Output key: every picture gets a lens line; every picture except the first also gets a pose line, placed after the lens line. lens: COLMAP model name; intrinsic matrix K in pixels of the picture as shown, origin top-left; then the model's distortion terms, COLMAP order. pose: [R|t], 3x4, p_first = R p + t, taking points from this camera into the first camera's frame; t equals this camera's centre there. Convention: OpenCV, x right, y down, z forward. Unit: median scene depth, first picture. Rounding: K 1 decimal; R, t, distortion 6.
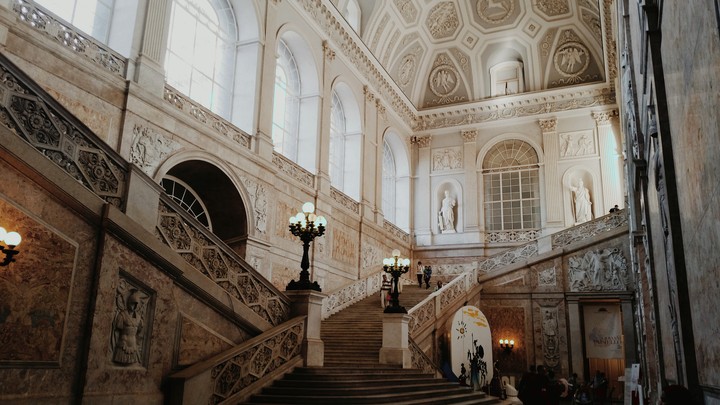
lens RADIAL K [[582.3, 0, 360.0], [0, 582.3, 202.5], [0, 0, 1]] dist [0.177059, -0.386367]
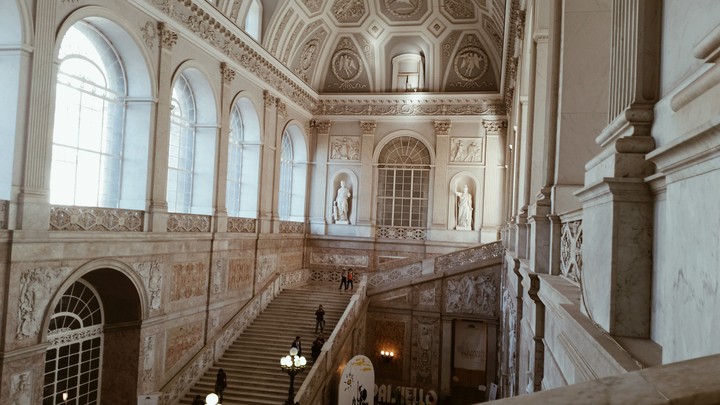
lens RADIAL K [[582.3, 0, 360.0], [0, 582.3, 202.5], [0, 0, 1]] dist [0.177059, -0.386367]
pose [[0.981256, 0.027025, 0.190806, -0.017108], [-0.069677, 0.972888, 0.220529, -0.237527], [-0.179673, -0.229690, 0.956535, 0.016059]]
